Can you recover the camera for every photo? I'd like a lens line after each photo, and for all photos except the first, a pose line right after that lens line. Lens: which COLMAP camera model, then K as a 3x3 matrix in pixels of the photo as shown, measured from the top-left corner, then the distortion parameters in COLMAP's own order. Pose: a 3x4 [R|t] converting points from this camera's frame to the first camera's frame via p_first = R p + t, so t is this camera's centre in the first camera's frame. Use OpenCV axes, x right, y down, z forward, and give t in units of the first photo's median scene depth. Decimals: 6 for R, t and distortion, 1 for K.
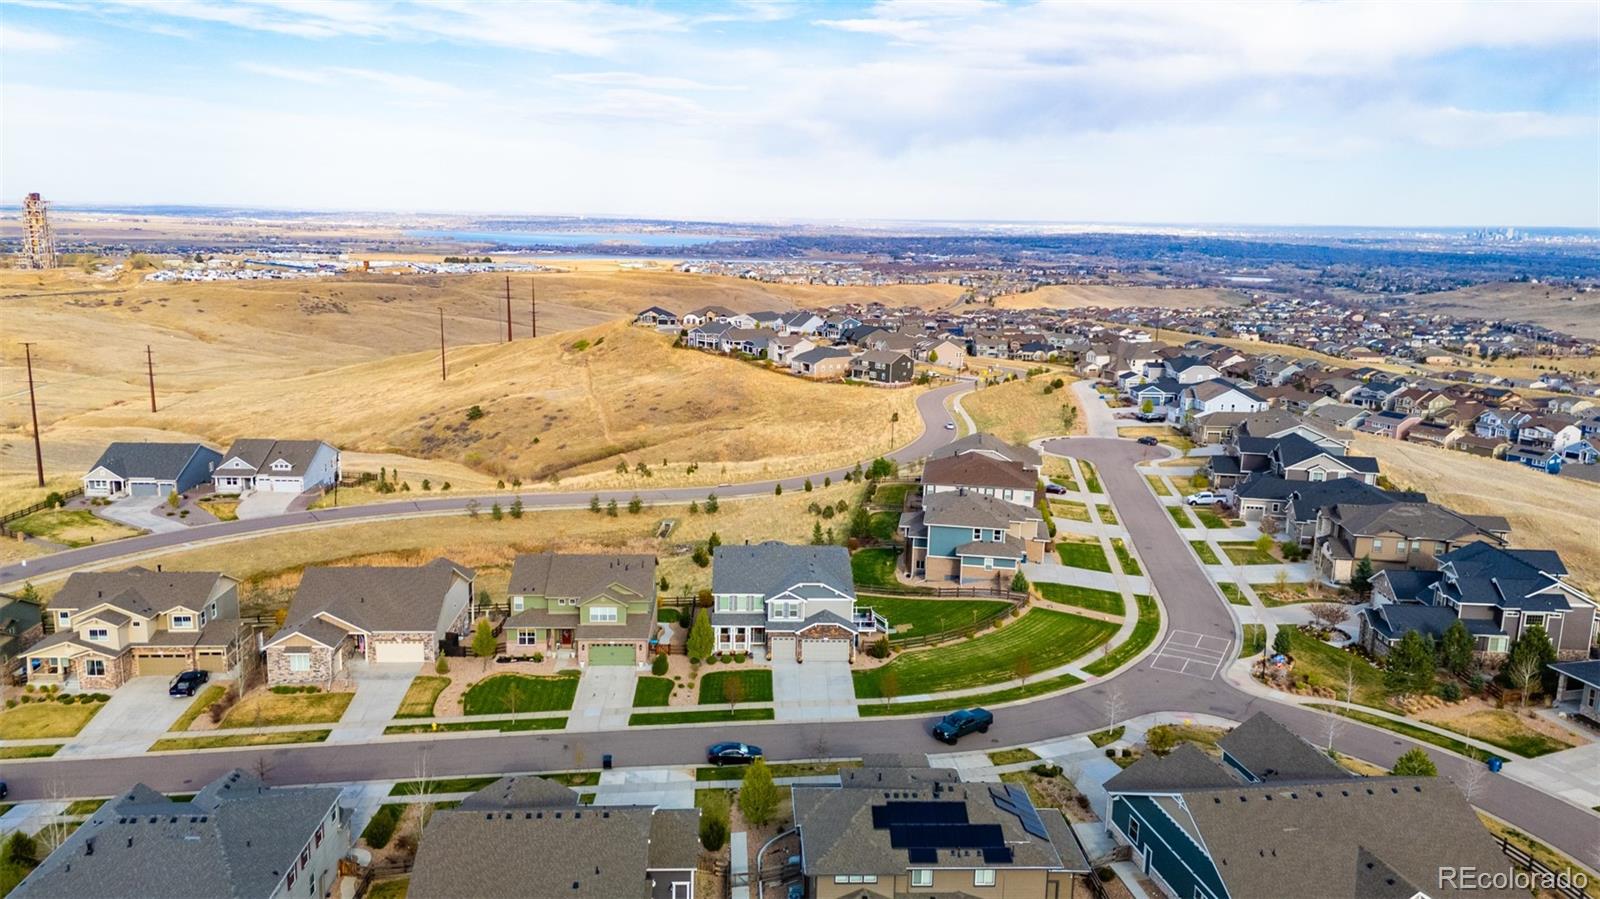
lens RADIAL K [[1175.7, 0, 803.2], [0, 1175.7, 431.7], [0, 0, 1]] dist [0.078609, -0.080863]
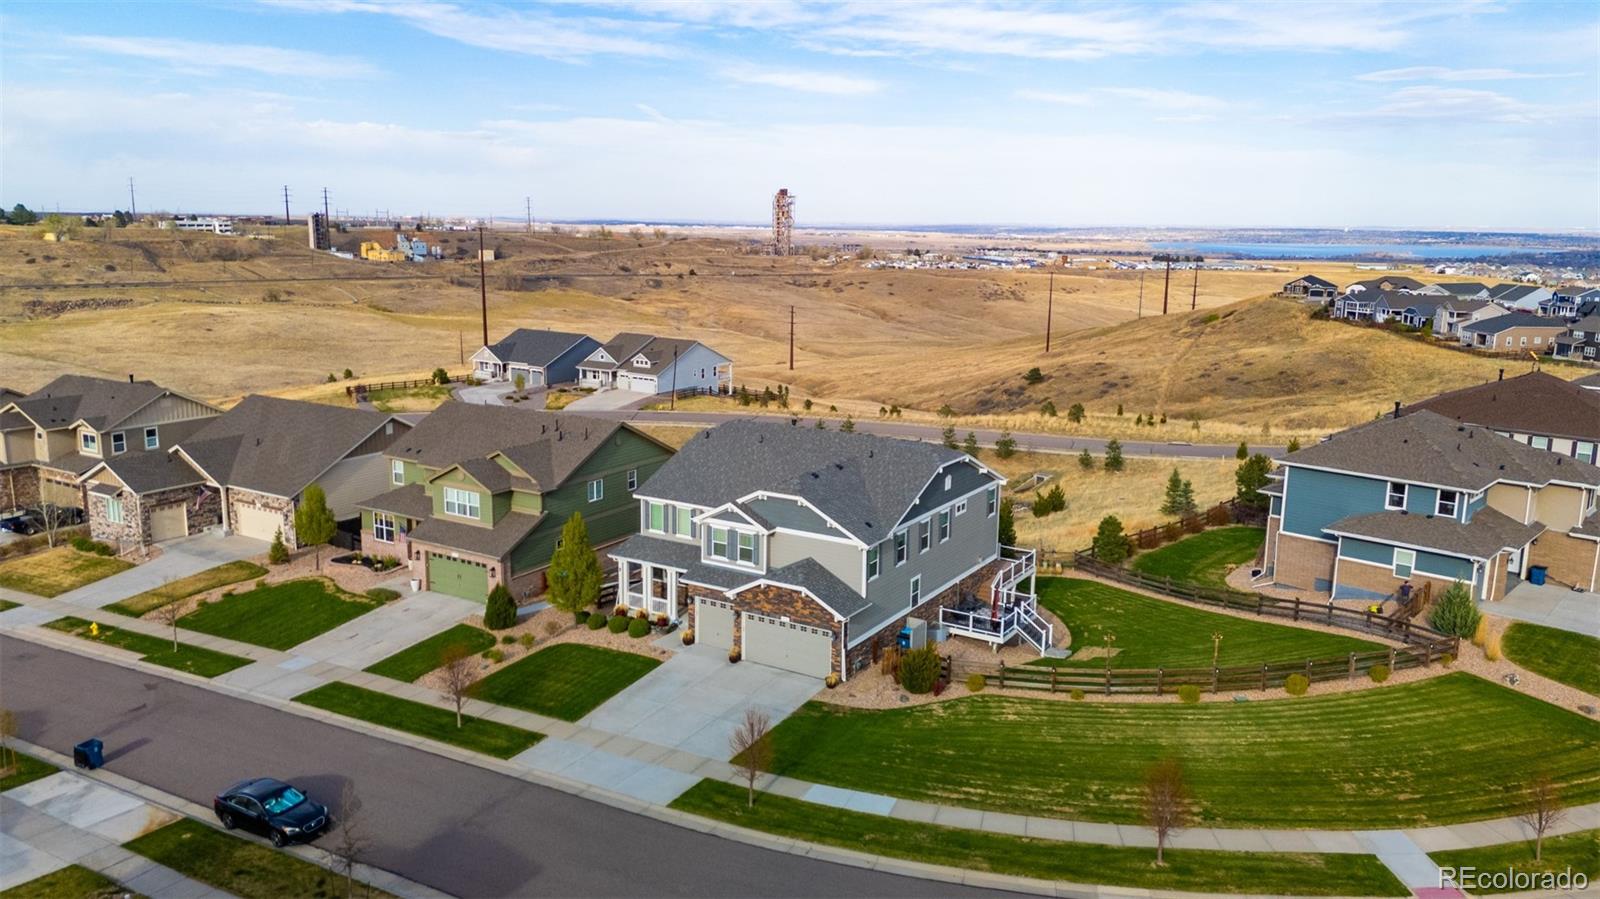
lens RADIAL K [[1175.7, 0, 803.2], [0, 1175.7, 431.7], [0, 0, 1]] dist [0.078609, -0.080863]
pose [[0.818705, 0.088531, -0.567348, 0.080623], [-0.097598, 0.995121, 0.014444, 0.029096], [0.565859, 0.043546, 0.823351, 0.188129]]
